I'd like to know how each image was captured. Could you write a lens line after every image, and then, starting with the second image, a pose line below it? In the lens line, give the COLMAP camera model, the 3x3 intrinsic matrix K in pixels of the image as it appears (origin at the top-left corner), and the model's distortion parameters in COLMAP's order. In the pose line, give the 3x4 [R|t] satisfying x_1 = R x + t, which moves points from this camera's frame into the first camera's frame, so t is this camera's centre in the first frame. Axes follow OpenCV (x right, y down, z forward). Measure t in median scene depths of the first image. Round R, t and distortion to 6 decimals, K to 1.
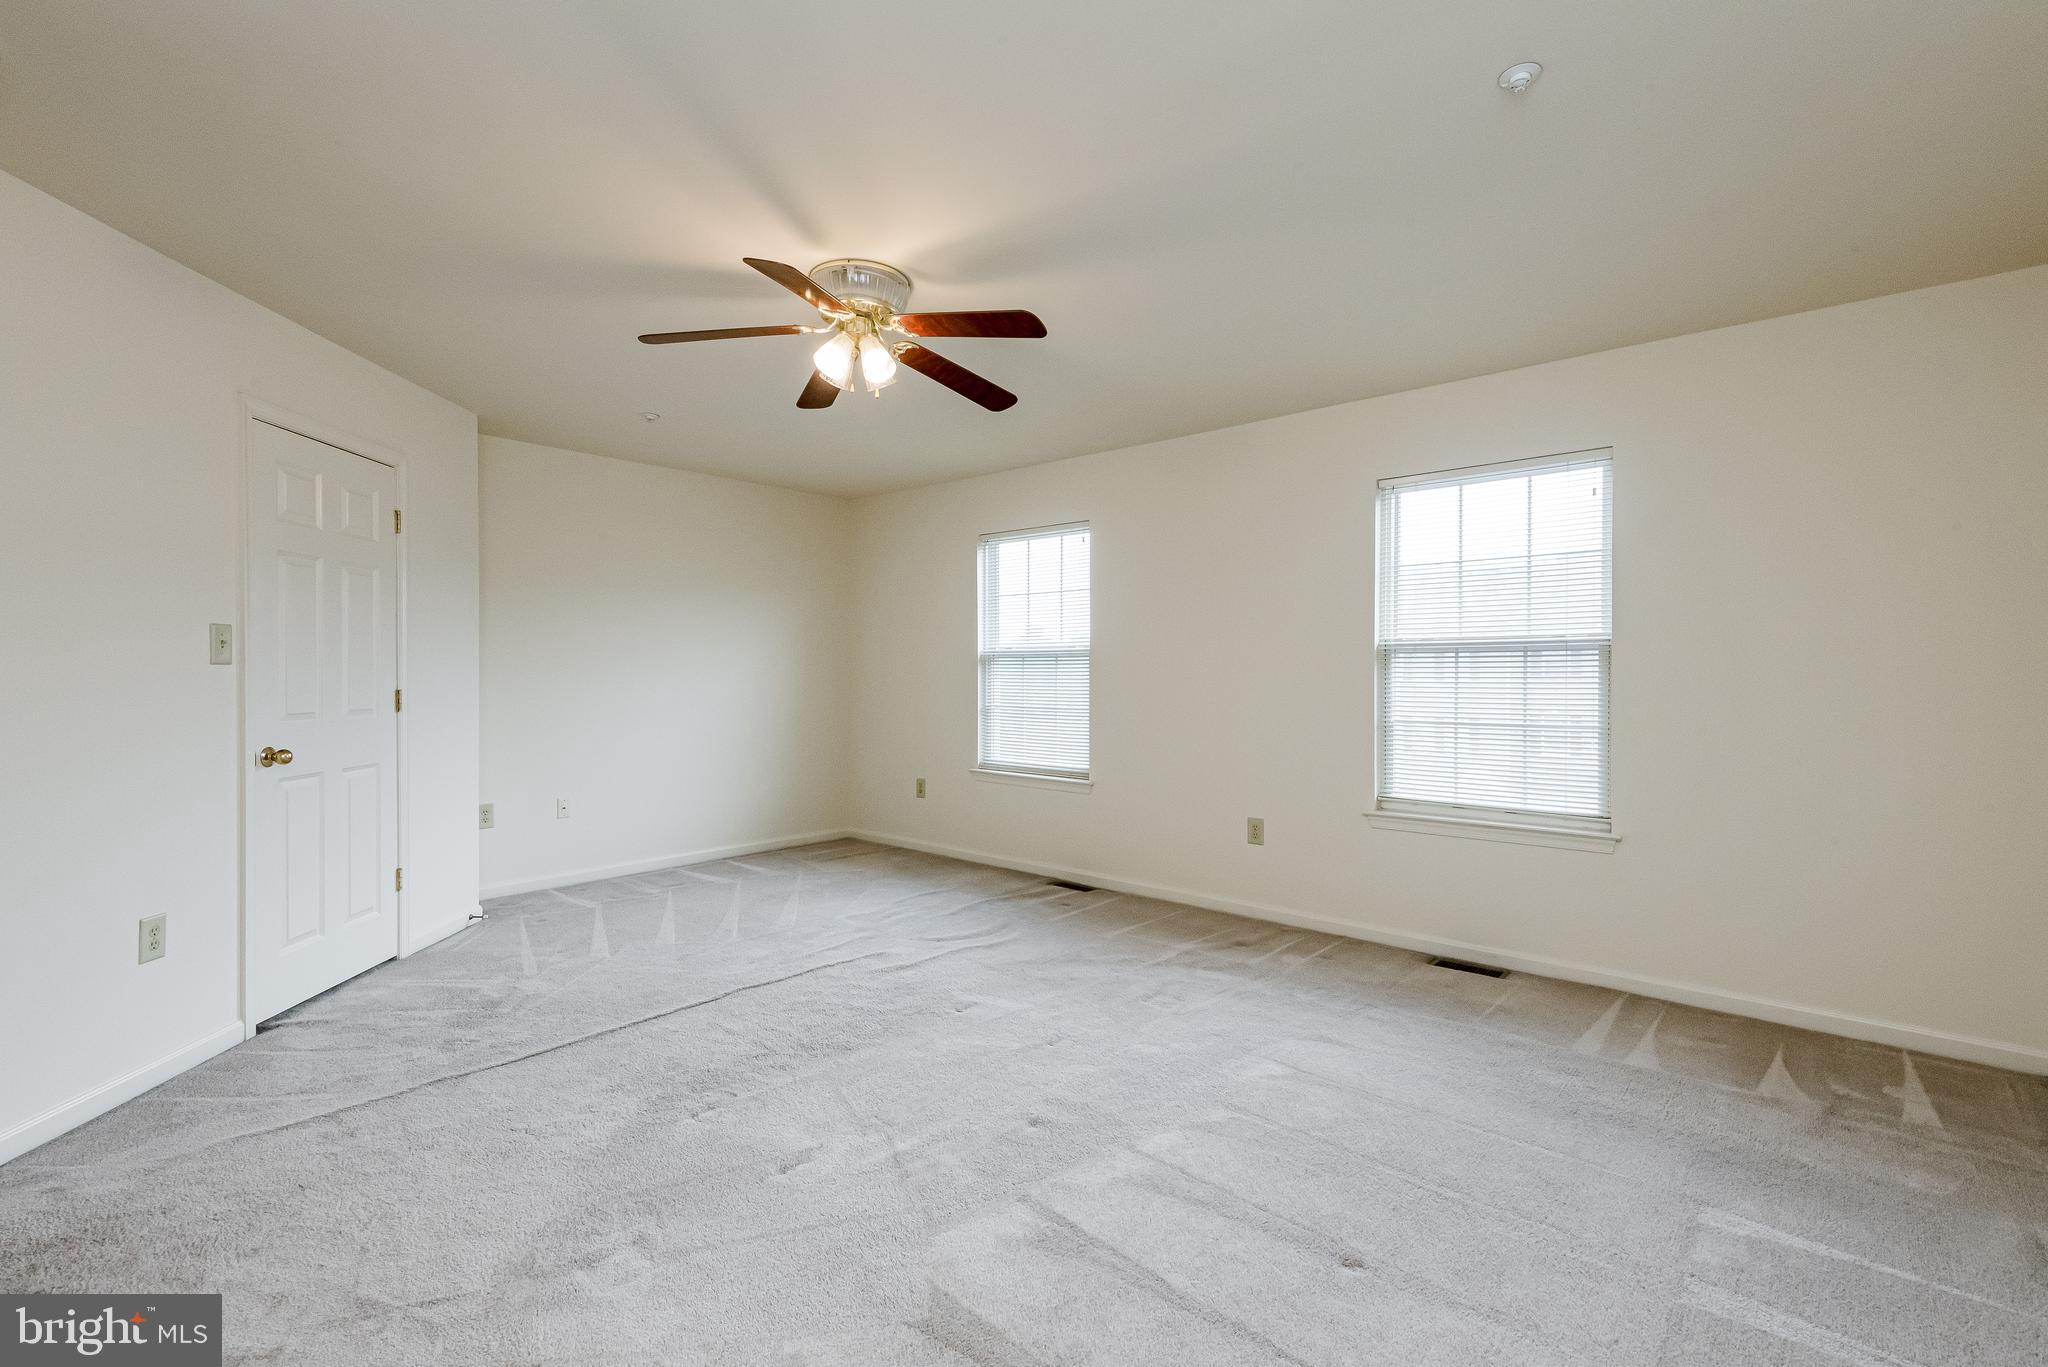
lens RADIAL K [[931.6, 0, 1018.1], [0, 931.6, 667.7], [0, 0, 1]] dist [0.027944, -0.007174]
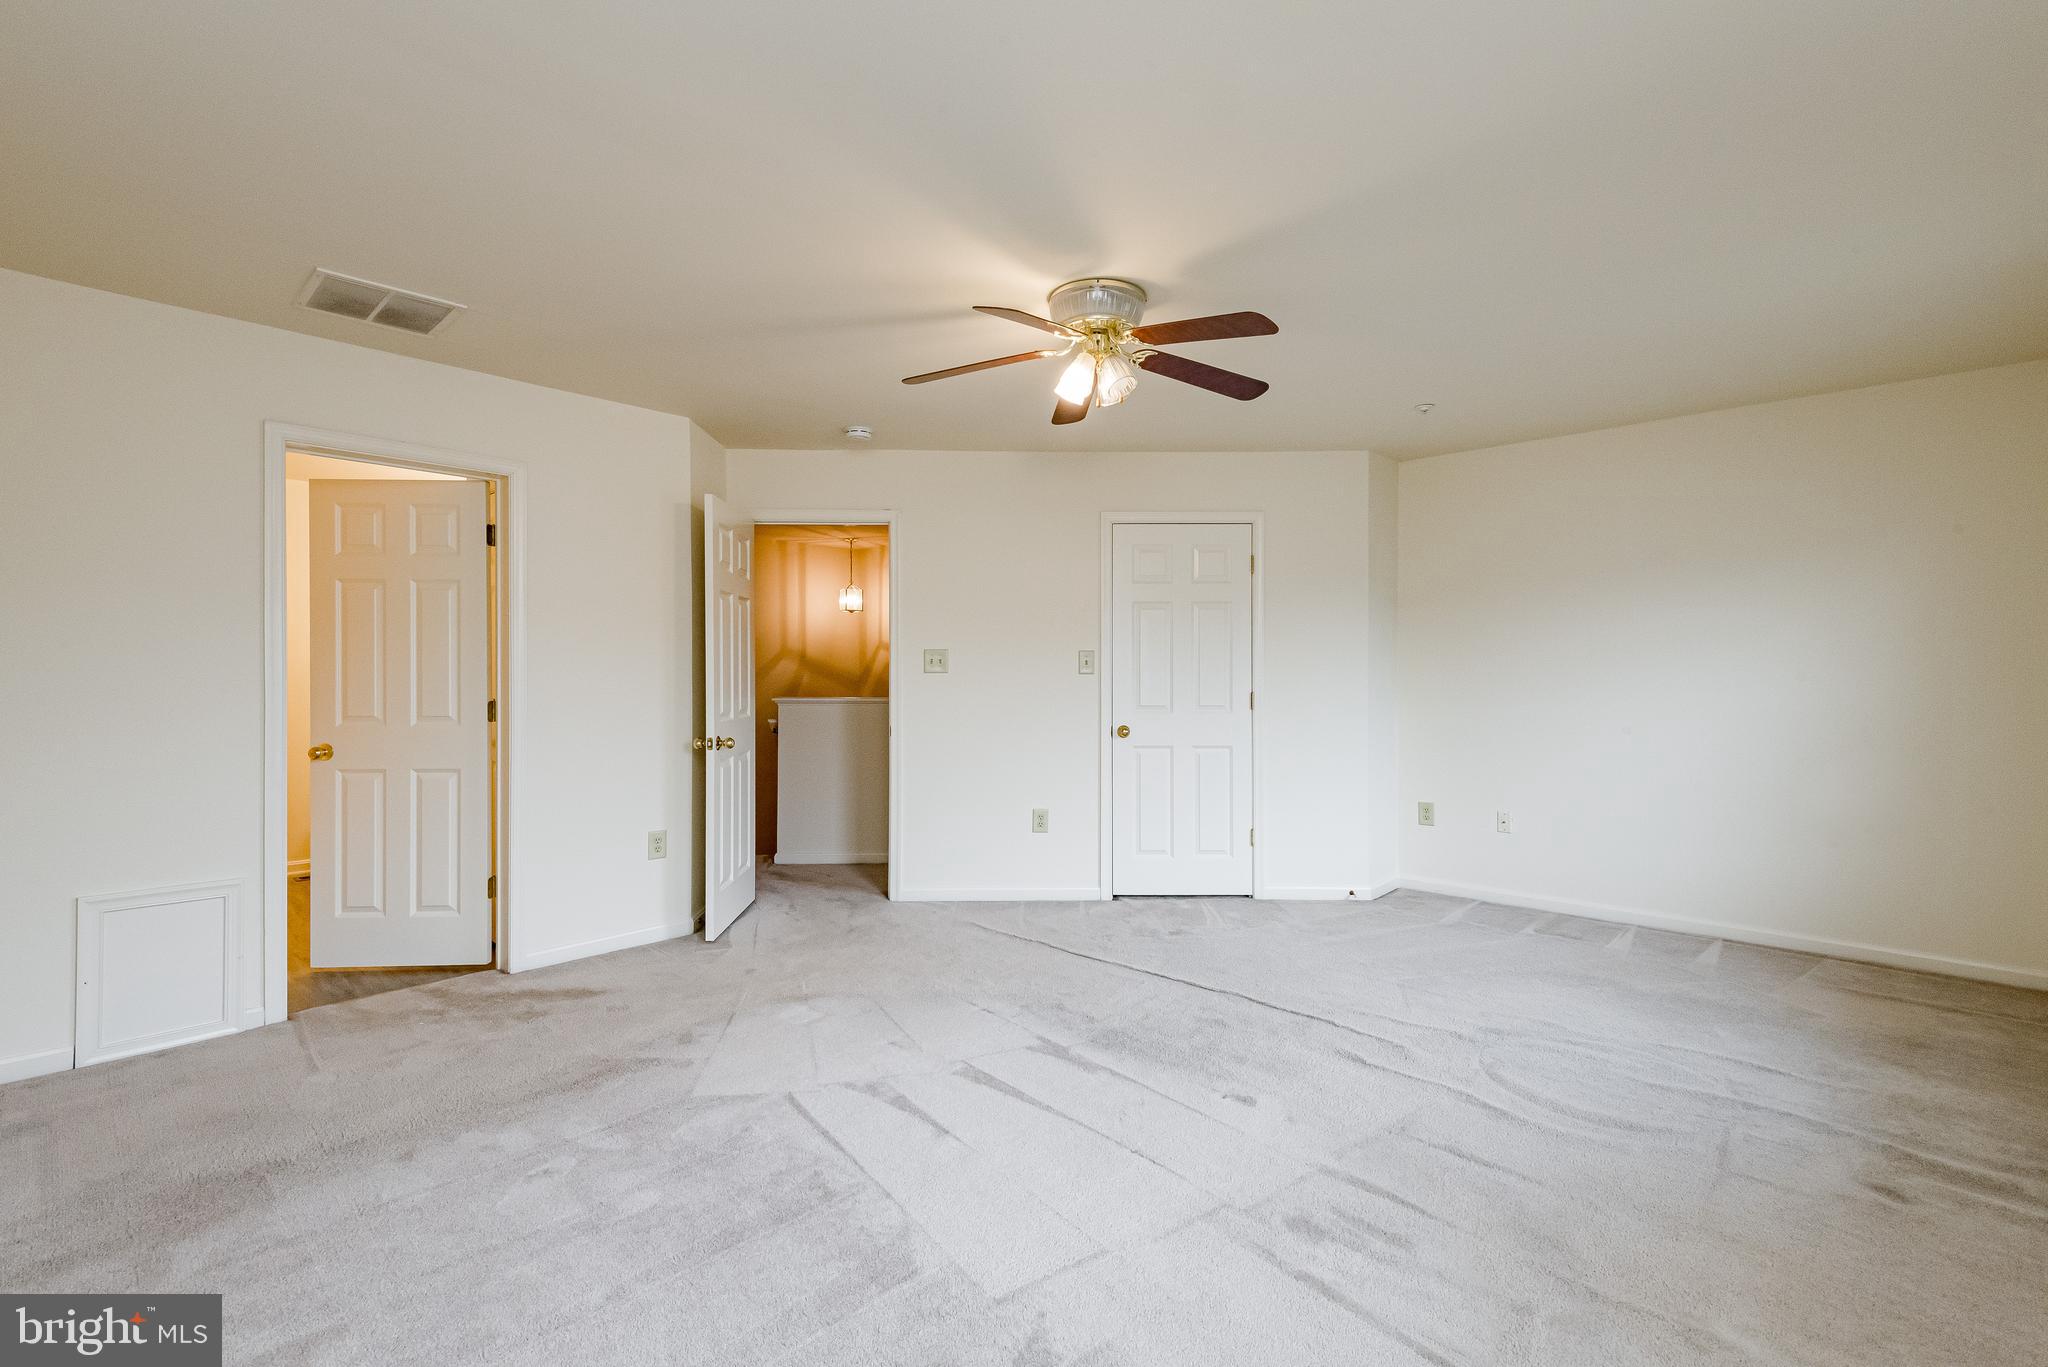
lens RADIAL K [[931.6, 0, 1013.4], [0, 931.6, 670.2], [0, 0, 1]] dist [0.027944, -0.007174]
pose [[-0.039960, -0.005095, -0.999188, 0.694532], [0.002548, 0.999983, -0.005200, -0.000911], [0.999198, -0.002754, -0.039947, 0.771679]]
